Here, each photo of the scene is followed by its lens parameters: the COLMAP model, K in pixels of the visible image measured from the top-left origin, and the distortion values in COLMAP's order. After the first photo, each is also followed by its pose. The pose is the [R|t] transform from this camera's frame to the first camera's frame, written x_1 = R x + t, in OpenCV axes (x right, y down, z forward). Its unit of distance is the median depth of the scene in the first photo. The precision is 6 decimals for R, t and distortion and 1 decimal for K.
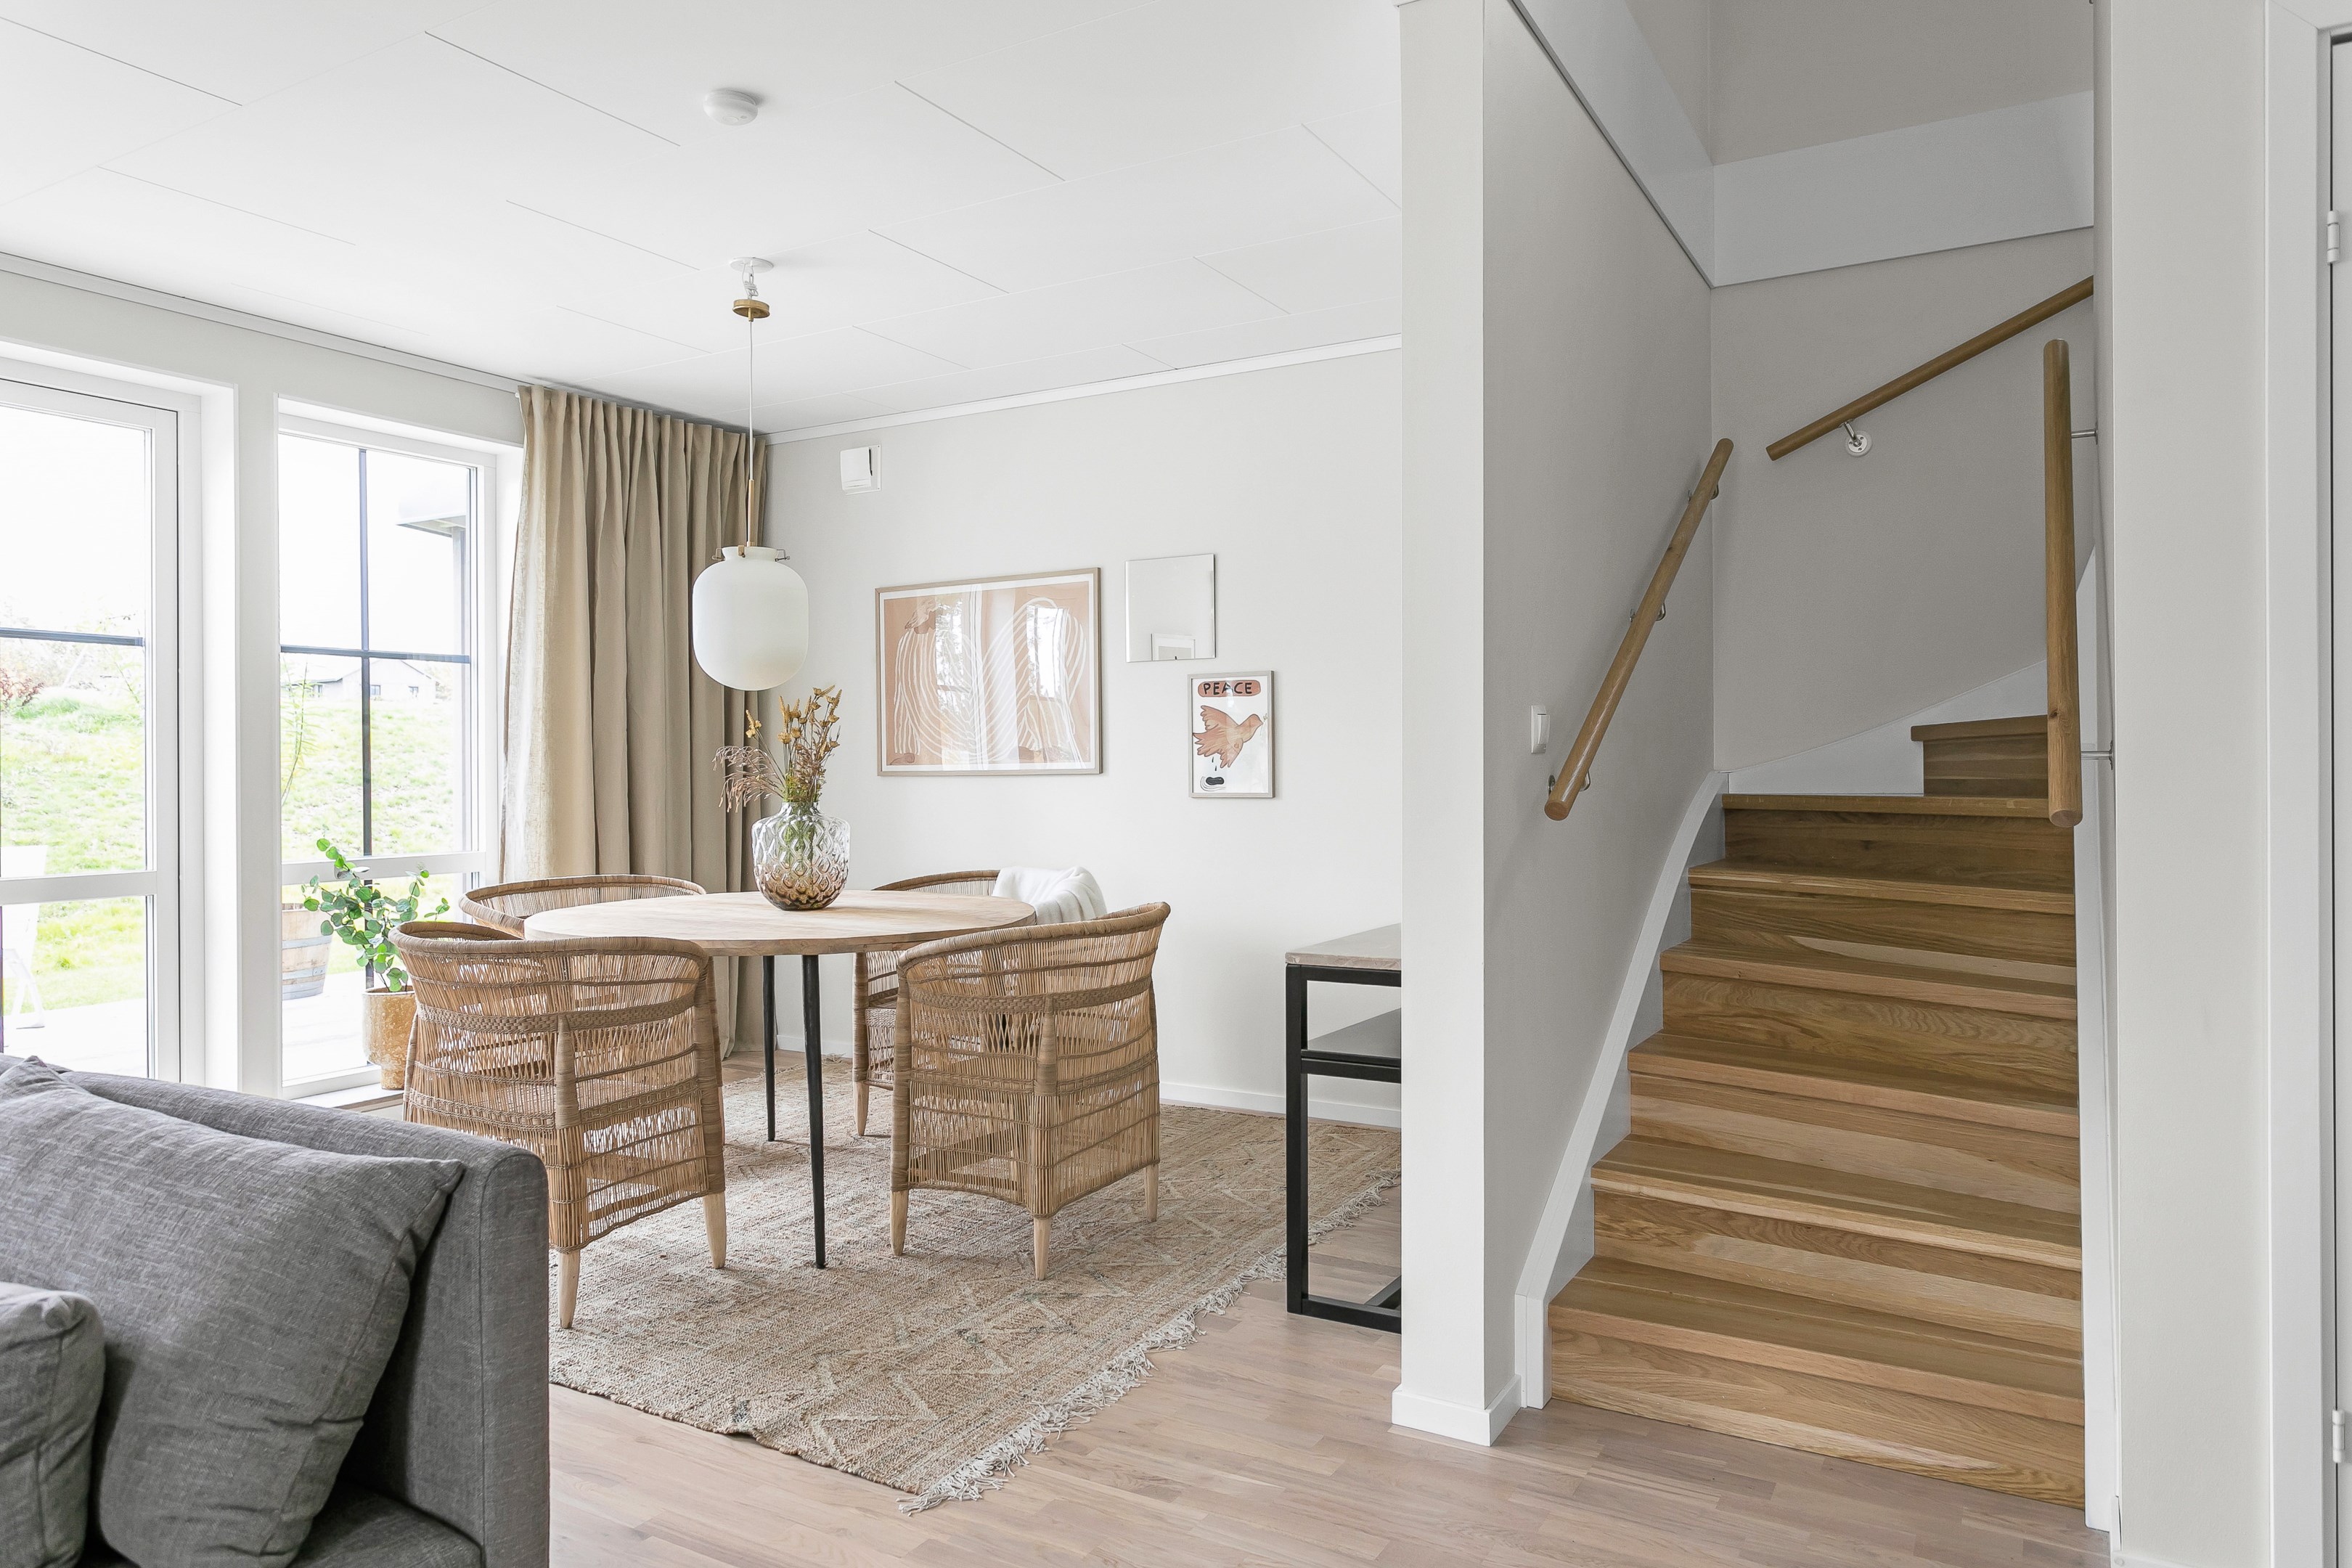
lens RADIAL K [[1496.1, 0, 1170.0], [0, 1496.1, 769.9], [0, 0, 1]] dist [-0.008905, 0.007137]
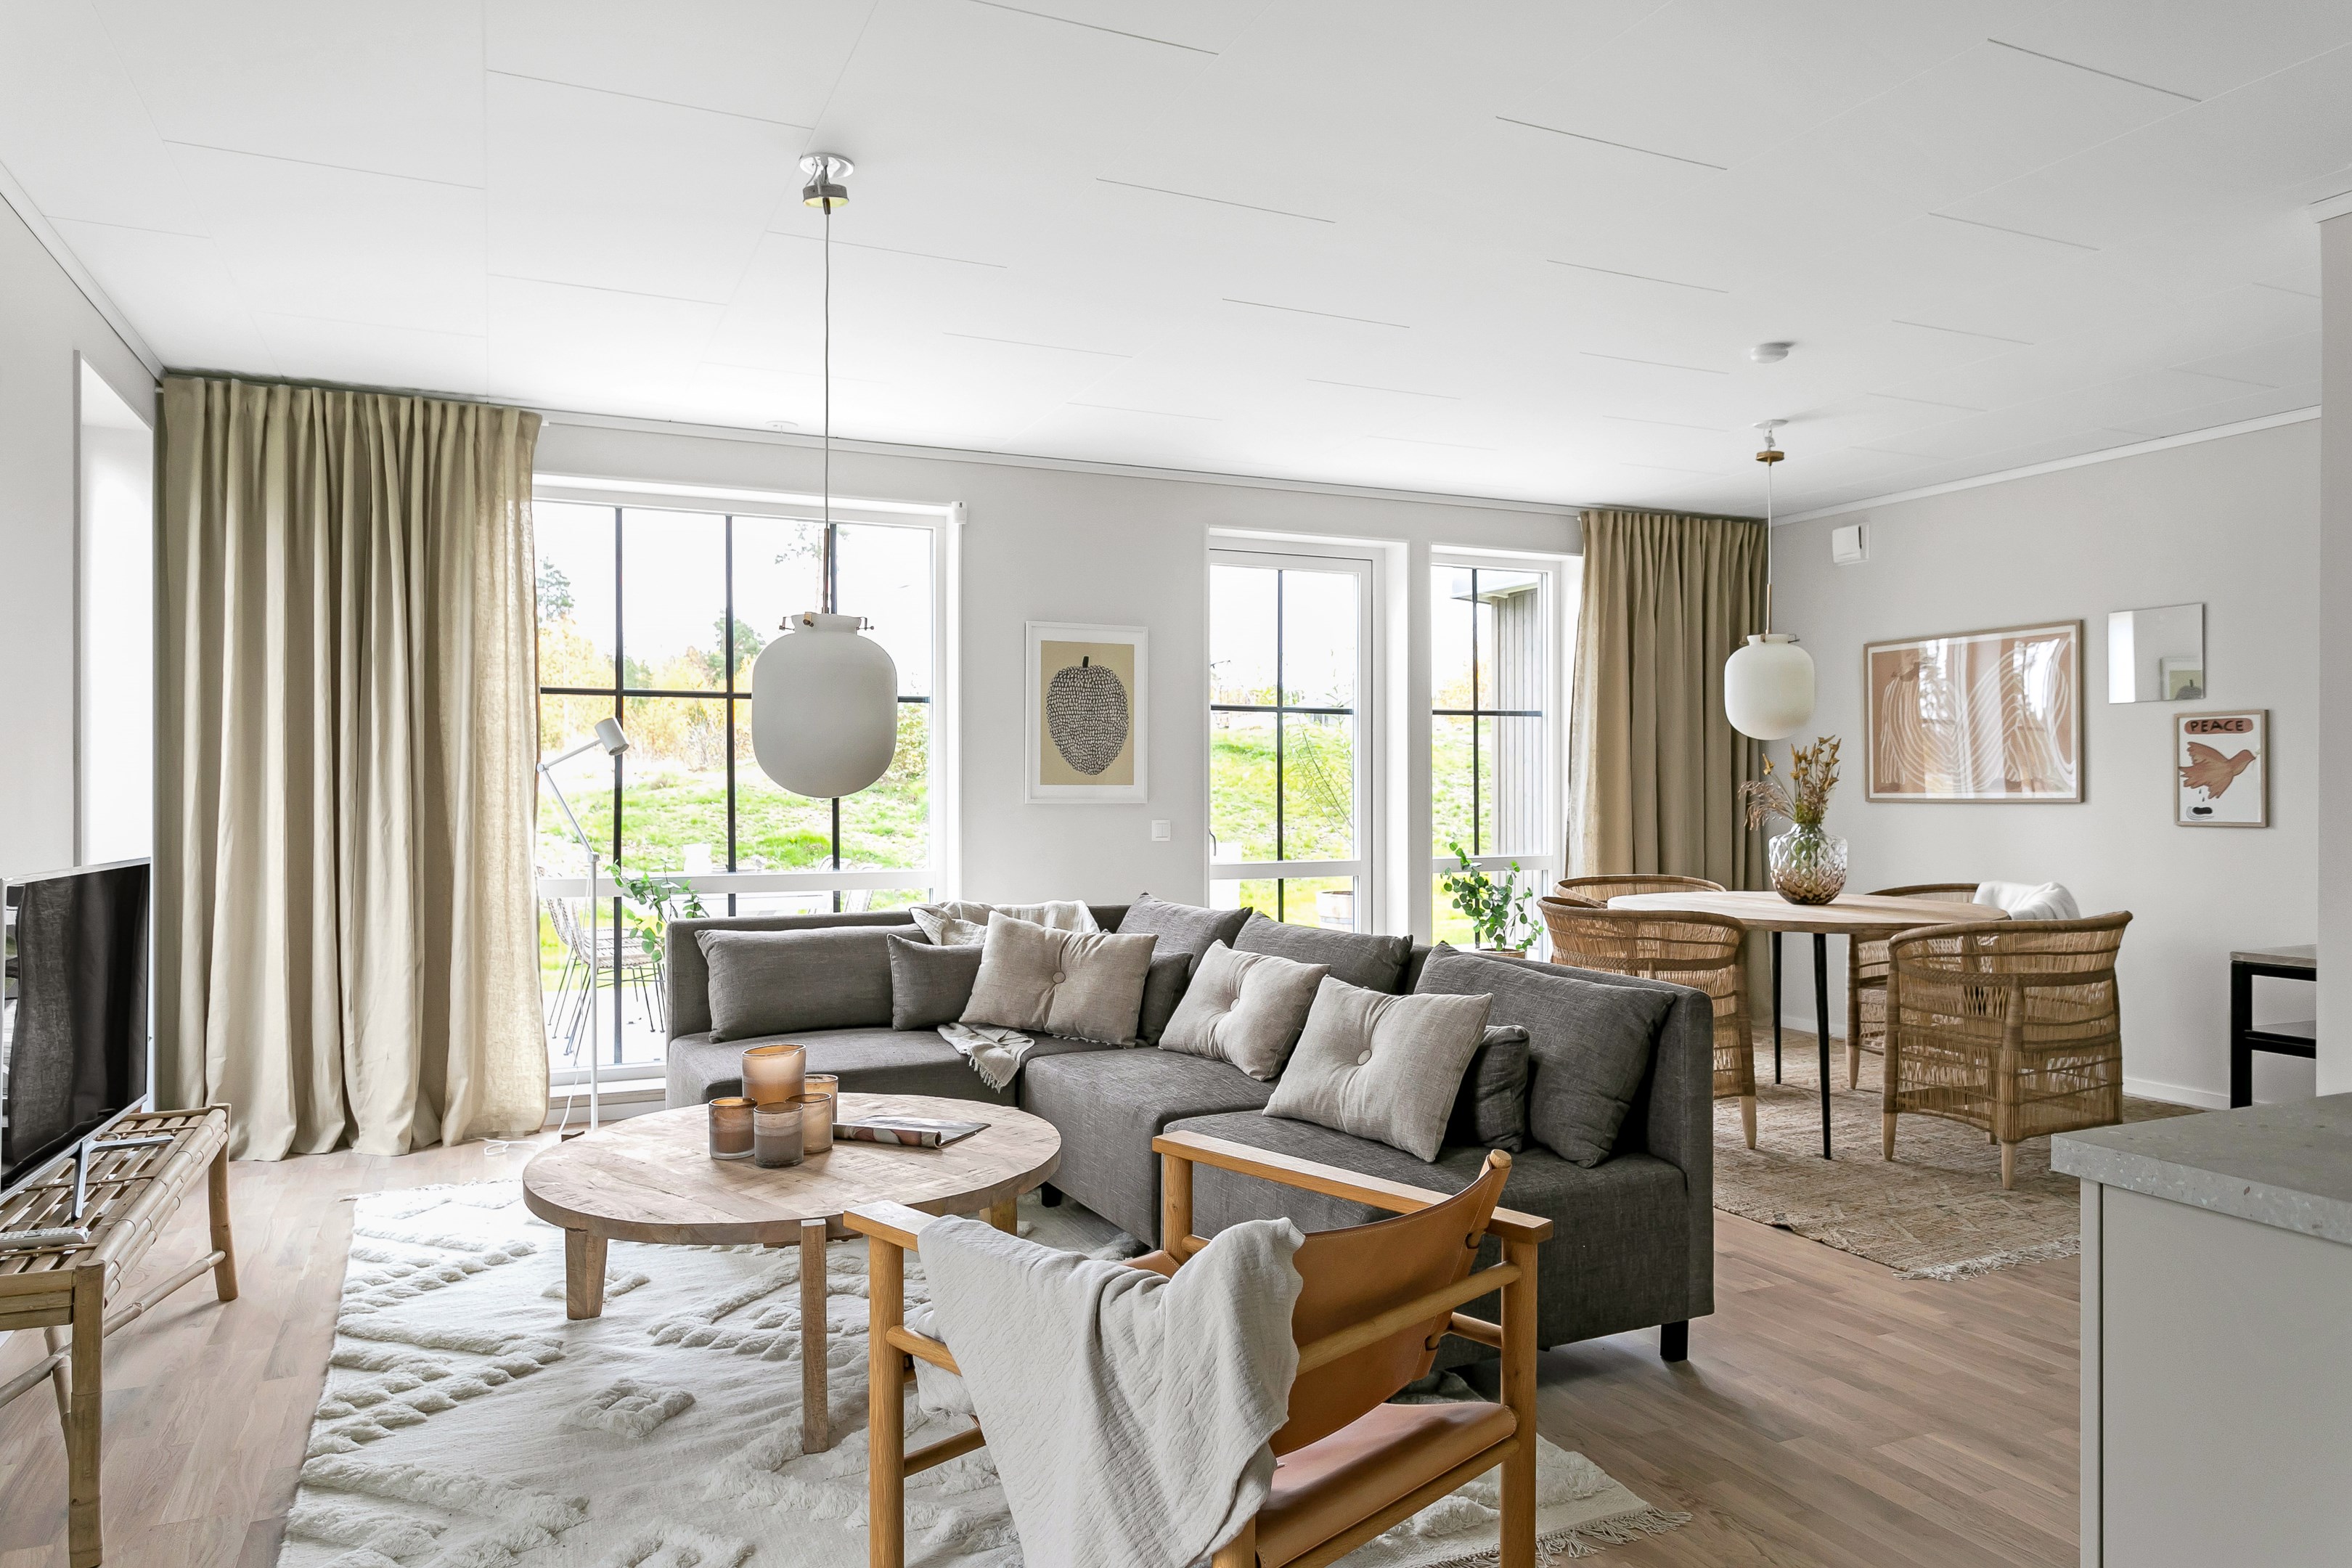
lens RADIAL K [[1496.1, 0, 1156.4], [0, 1496.1, 786.0], [0, 0, 1]] dist [-0.008905, 0.007137]
pose [[0.810072, 0.003779, -0.586318, 0.059347], [-0.003826, 0.999992, 0.001158, -0.010643], [0.586318, 0.001305, 0.810080, -0.396384]]
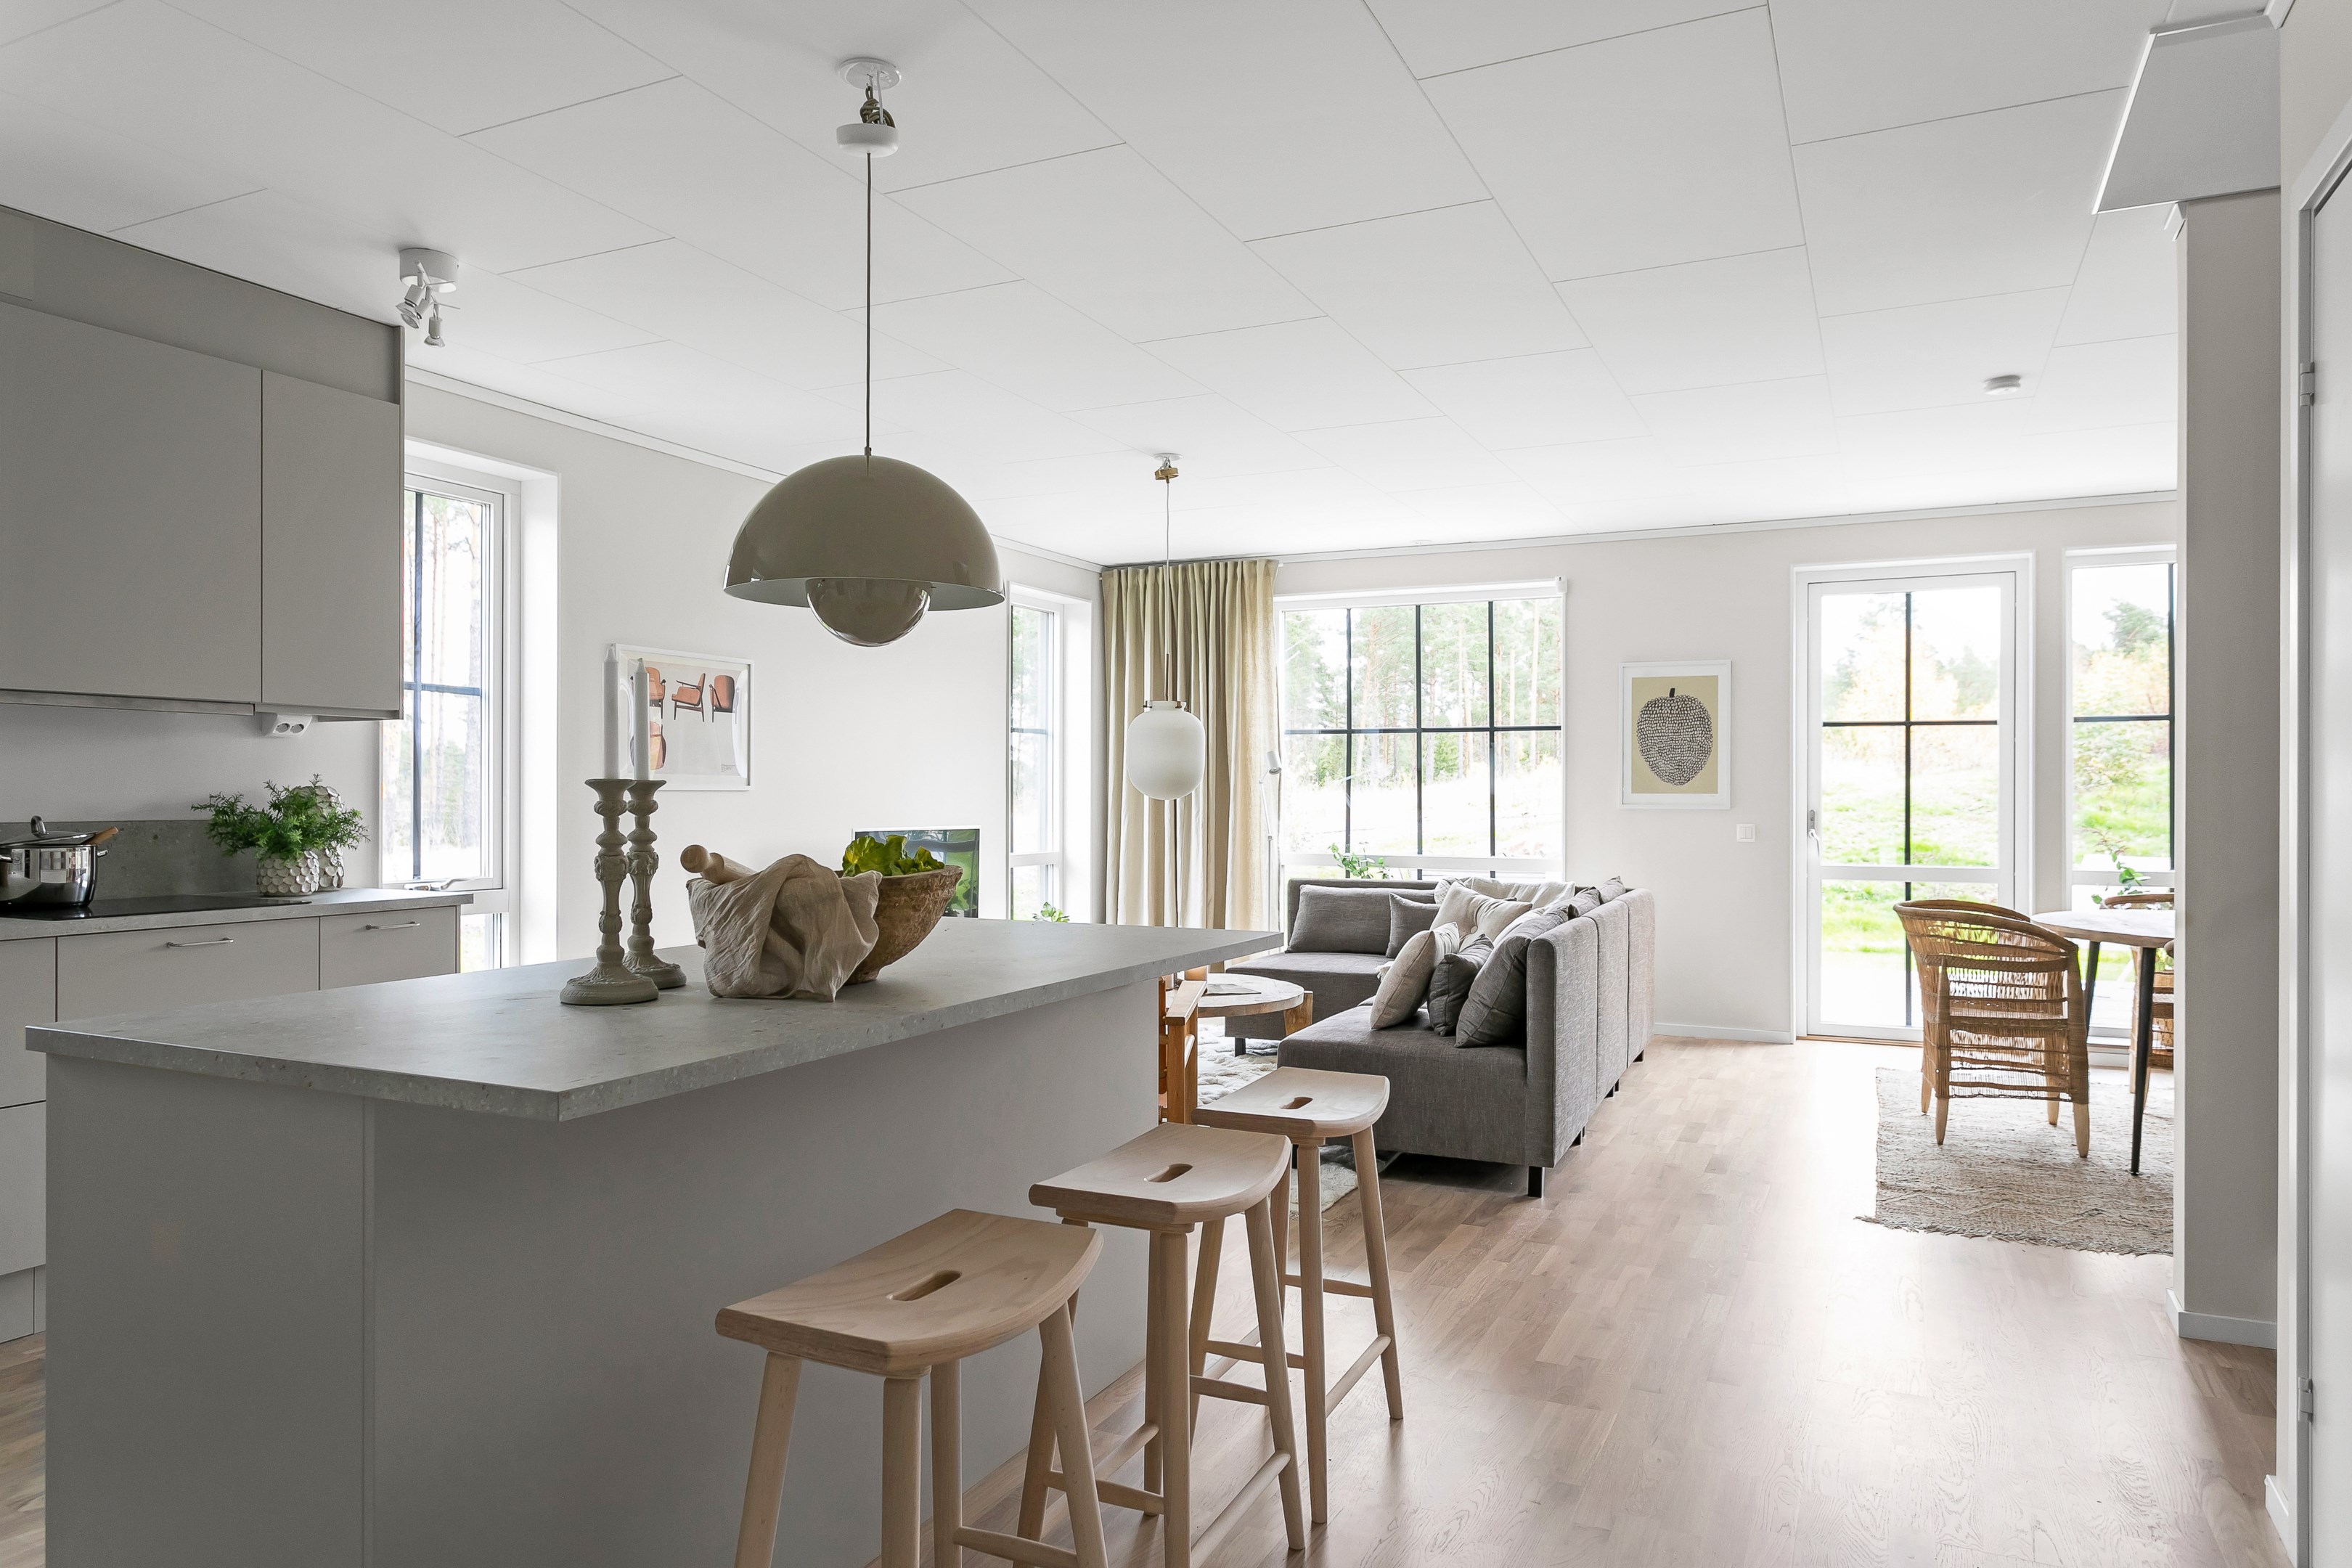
lens RADIAL K [[1496.1, 0, 1163.2], [0, 1496.1, 773.7], [0, 0, 1]] dist [-0.008905, 0.007137]
pose [[0.071816, -0.009154, -0.997376, 0.866682], [-0.003735, 0.999948, -0.009447, -0.014182], [0.997411, 0.004404, 0.071778, 0.013604]]
